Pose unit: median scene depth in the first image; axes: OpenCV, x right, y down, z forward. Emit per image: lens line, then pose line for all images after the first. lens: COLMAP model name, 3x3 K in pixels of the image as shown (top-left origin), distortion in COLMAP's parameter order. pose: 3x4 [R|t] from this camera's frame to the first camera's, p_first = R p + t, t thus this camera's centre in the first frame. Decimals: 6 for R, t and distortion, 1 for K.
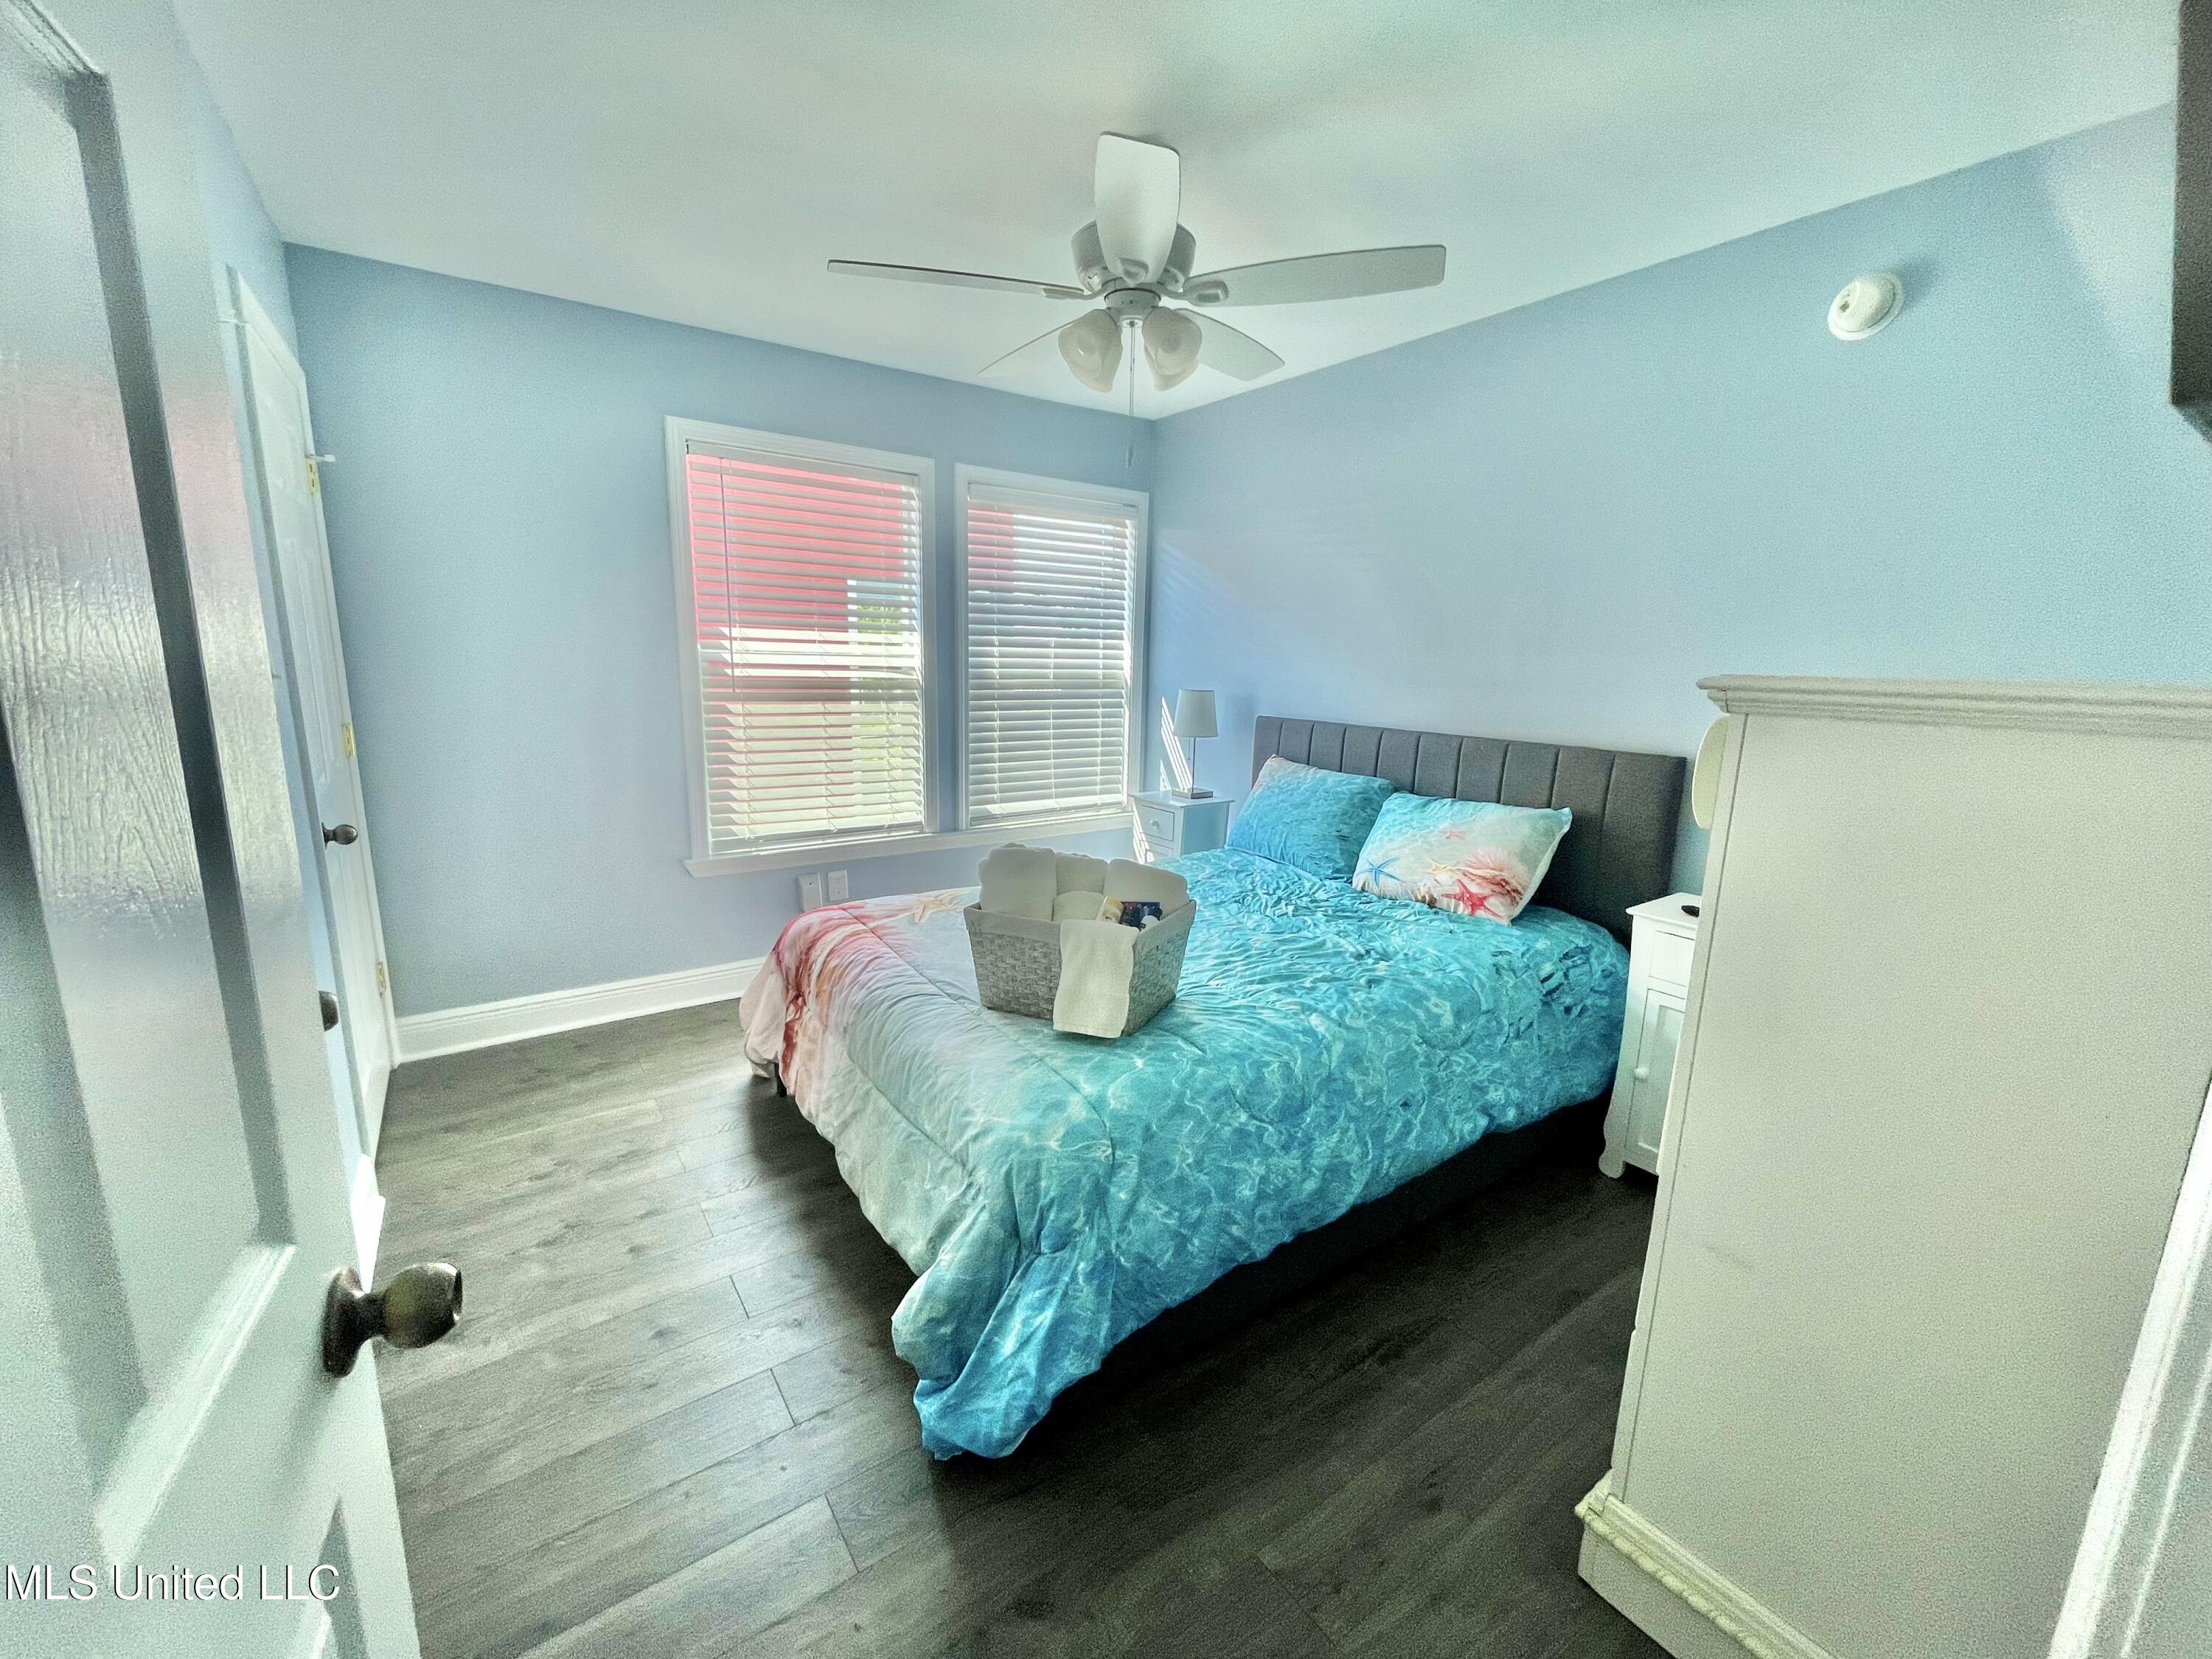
lens RADIAL K [[895.4, 0, 1107.1], [0, 895.4, 831.5], [0, 0, 1]] dist [-0.004732, -0.000578]
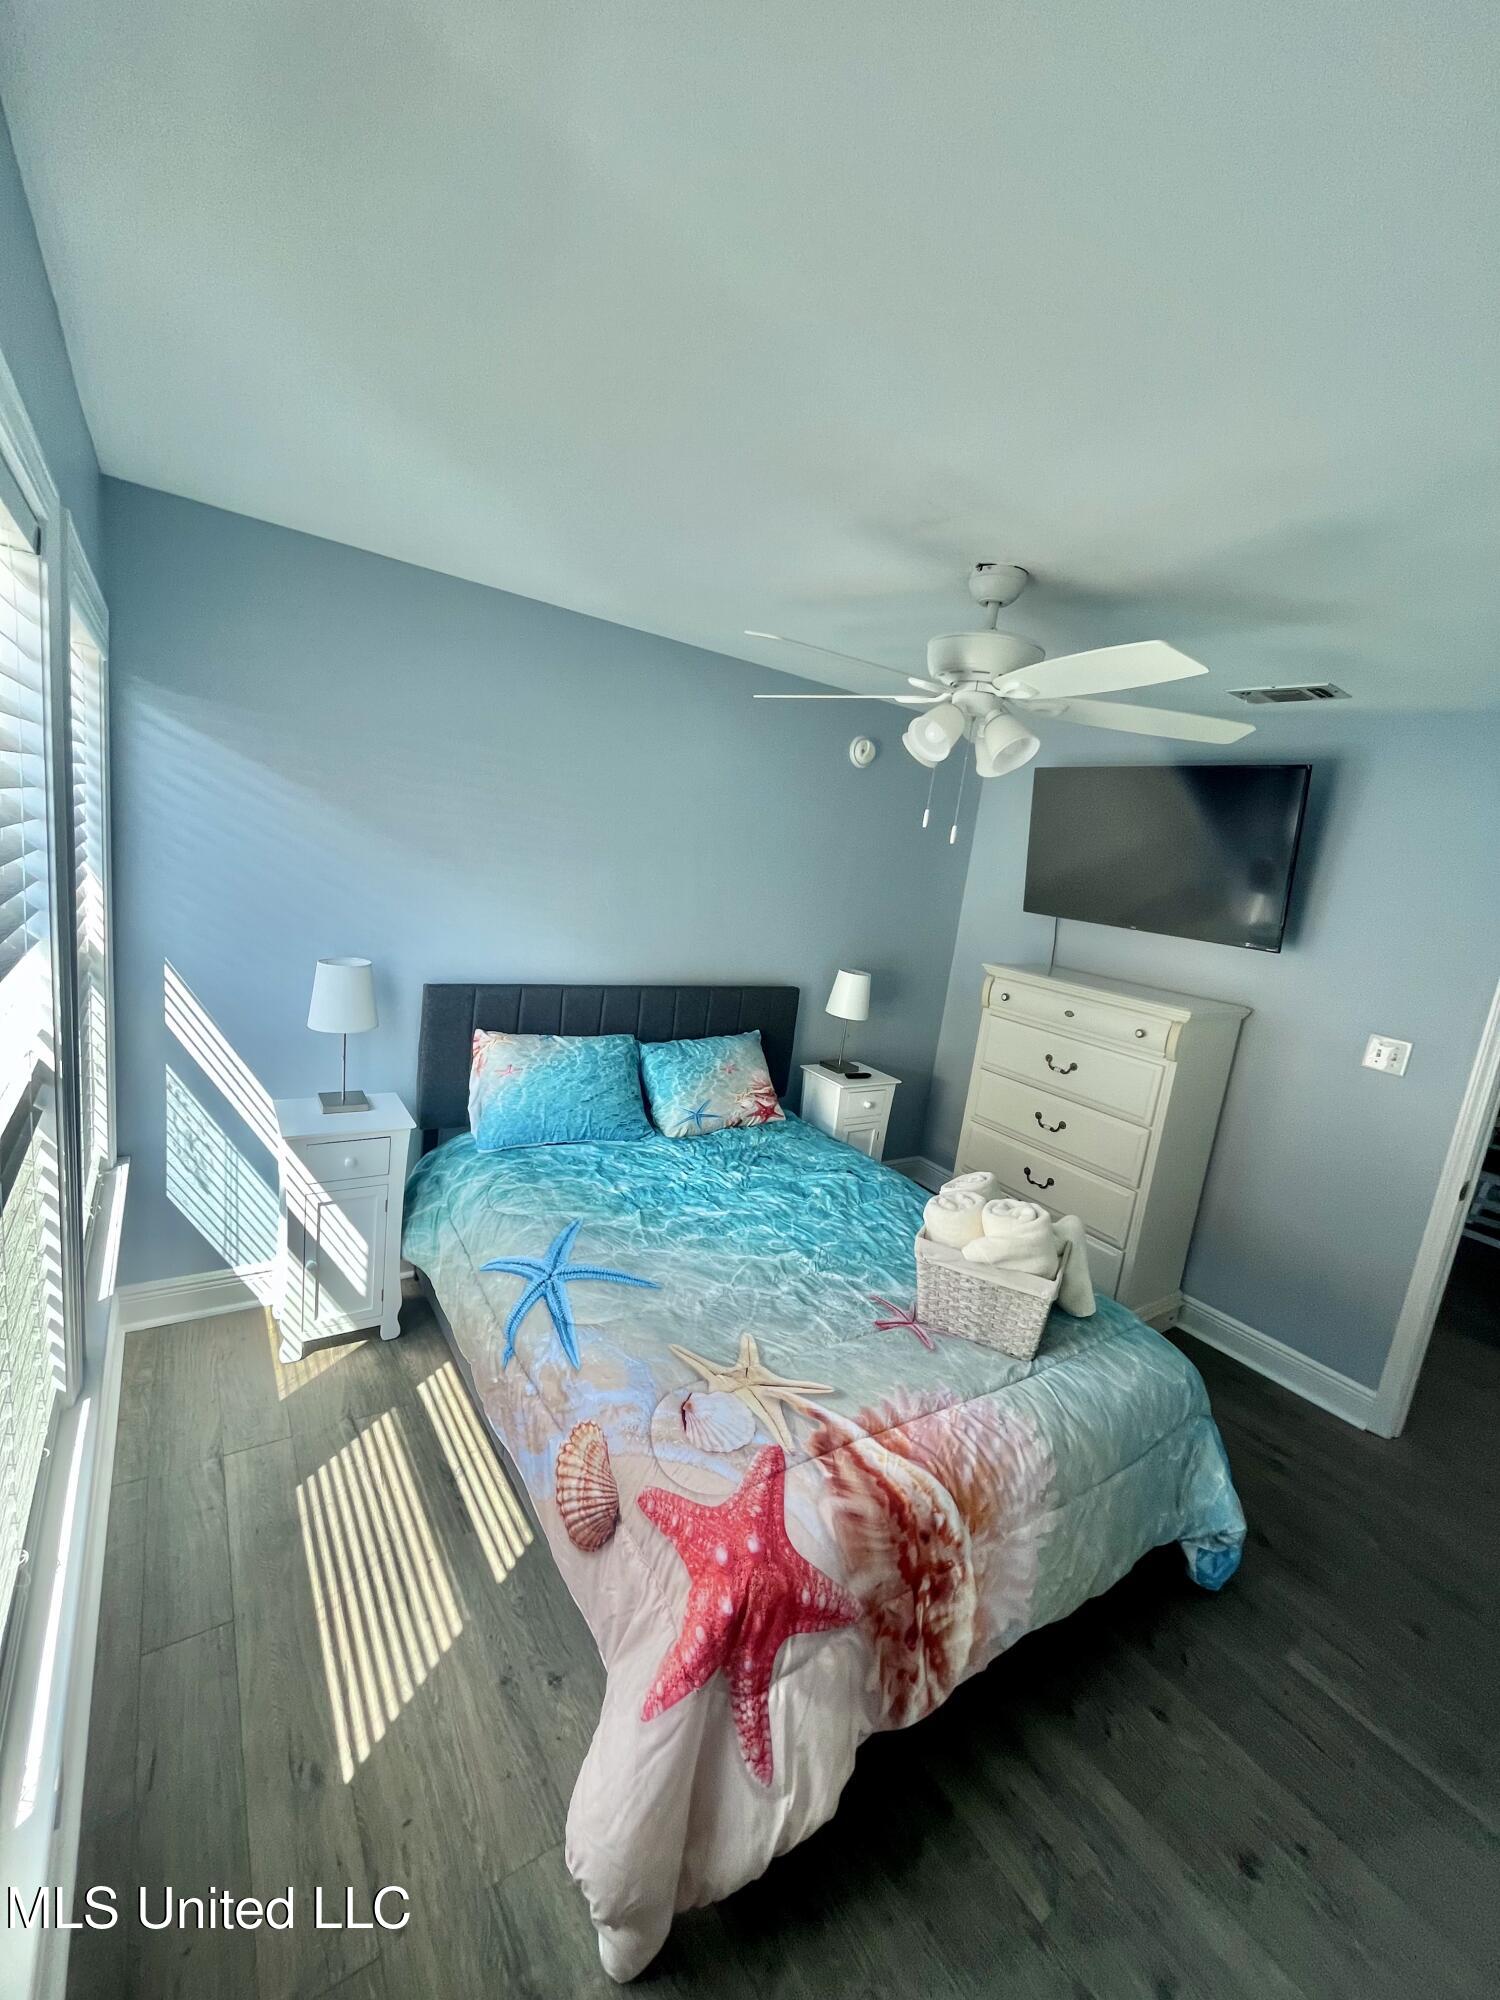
lens RADIAL K [[809.6, 0, 749.6], [0, 809.6, 993.9], [0, 0, 1]] dist [-0.004732, -0.000578]
pose [[0.008886, -0.199841, 0.979788, -0.768051], [0.066518, 0.977775, 0.198827, -0.345932], [-0.997746, 0.063407, 0.021981, 0.974083]]
